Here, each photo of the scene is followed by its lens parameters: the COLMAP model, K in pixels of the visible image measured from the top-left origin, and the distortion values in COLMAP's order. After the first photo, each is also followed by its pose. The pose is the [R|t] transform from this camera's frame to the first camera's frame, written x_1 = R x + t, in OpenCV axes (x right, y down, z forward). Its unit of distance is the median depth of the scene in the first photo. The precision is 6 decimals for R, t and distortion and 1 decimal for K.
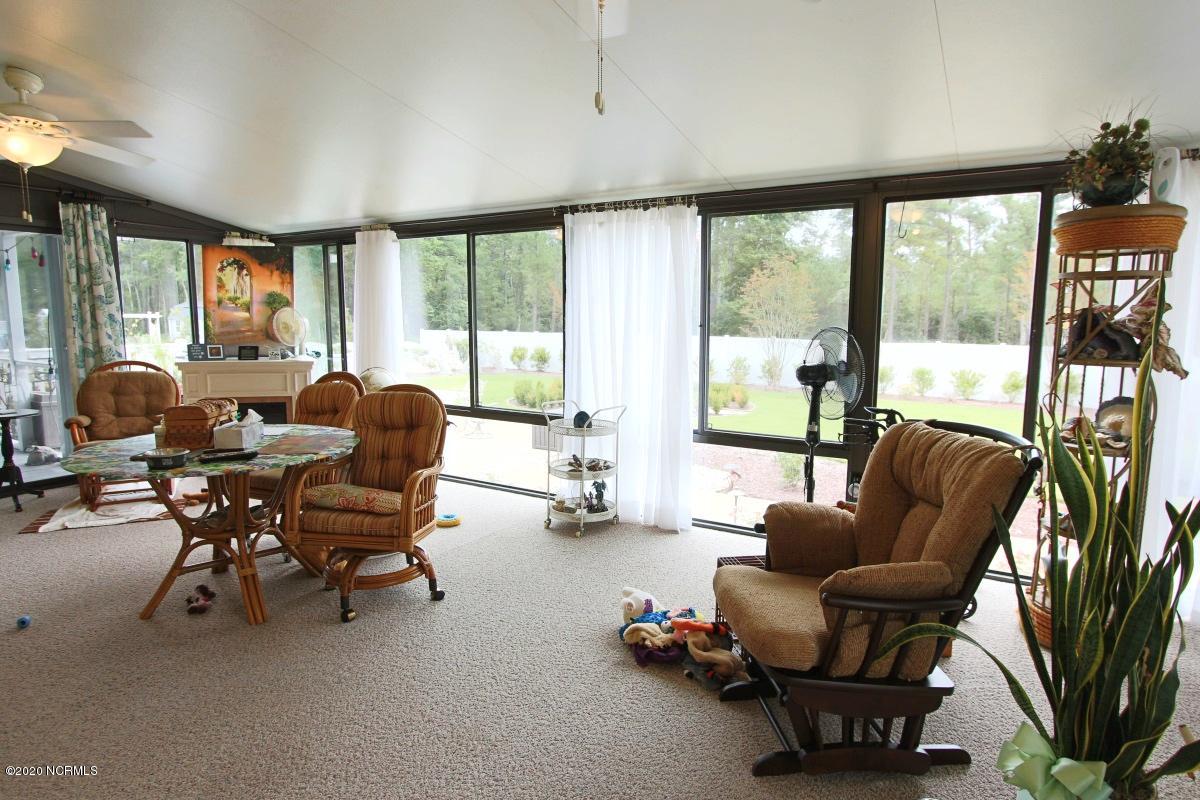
lens RADIAL K [[677.8, 0, 602.3], [0, 677.8, 396.0], [0, 0, 1]] dist [-0.024125, 0.007629]
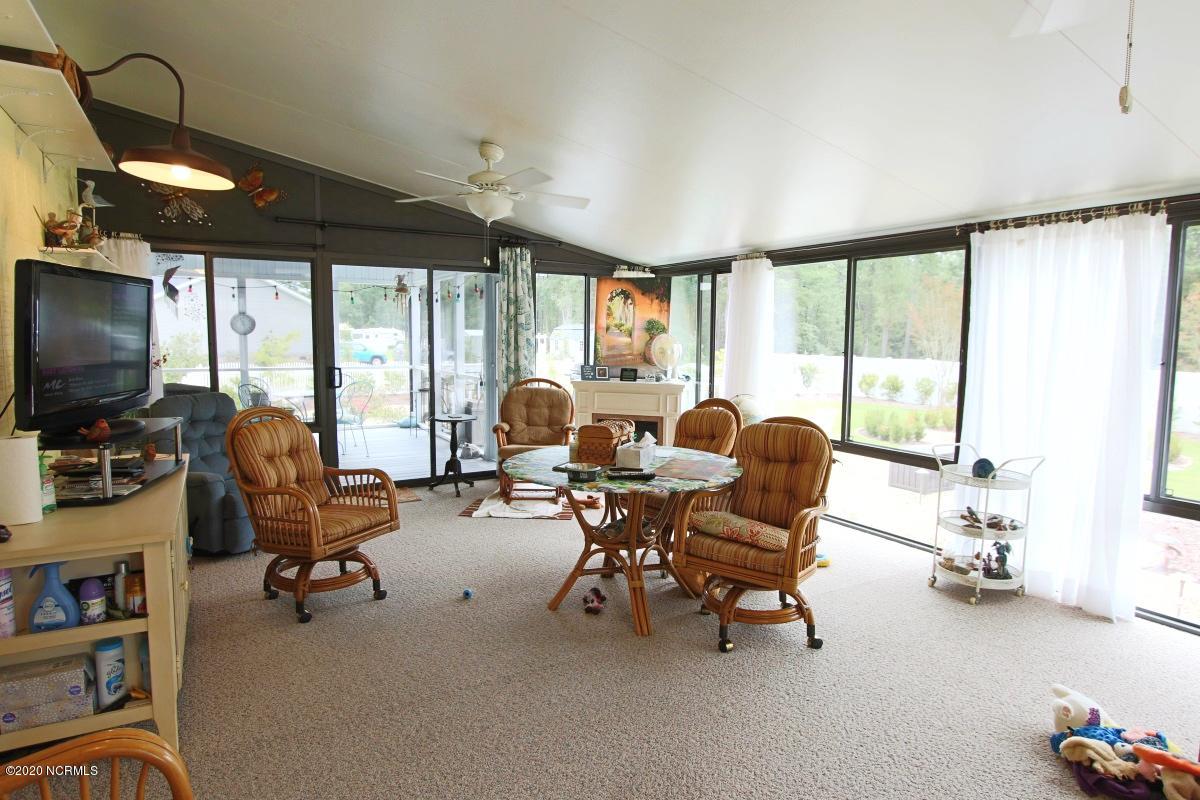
lens RADIAL K [[677.8, 0, 597.7], [0, 677.8, 396.1], [0, 0, 1]] dist [-0.024125, 0.007629]
pose [[0.878150, 0.049660, -0.475800, -0.058884], [-0.065484, 0.997713, -0.016725, -0.010271], [0.473882, 0.045844, 0.879394, 0.007785]]
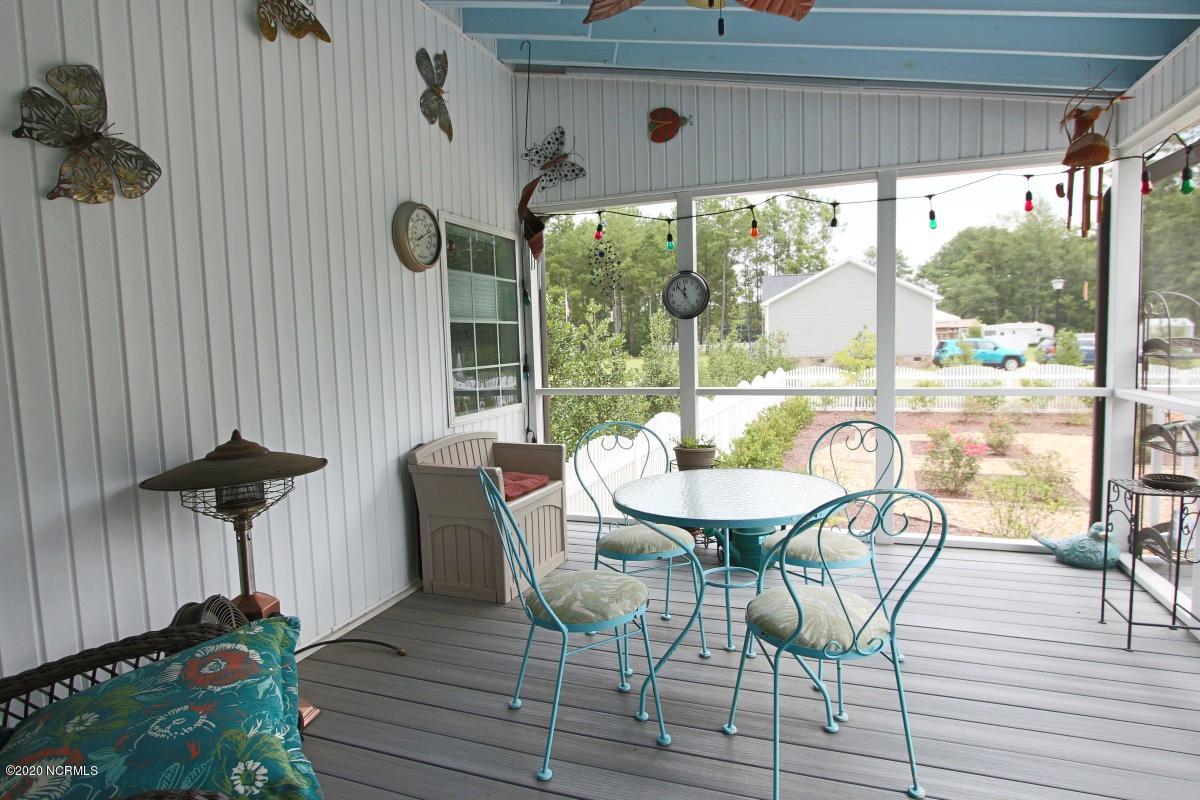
lens RADIAL K [[677.8, 0, 600.6], [0, 677.8, 394.2], [0, 0, 1]] dist [-0.024125, 0.007629]
pose [[0.205105, 0.070110, -0.976226, -0.742321], [-0.090786, 0.994494, 0.052348, -0.066018], [0.974520, 0.077891, 0.210341, 0.669425]]
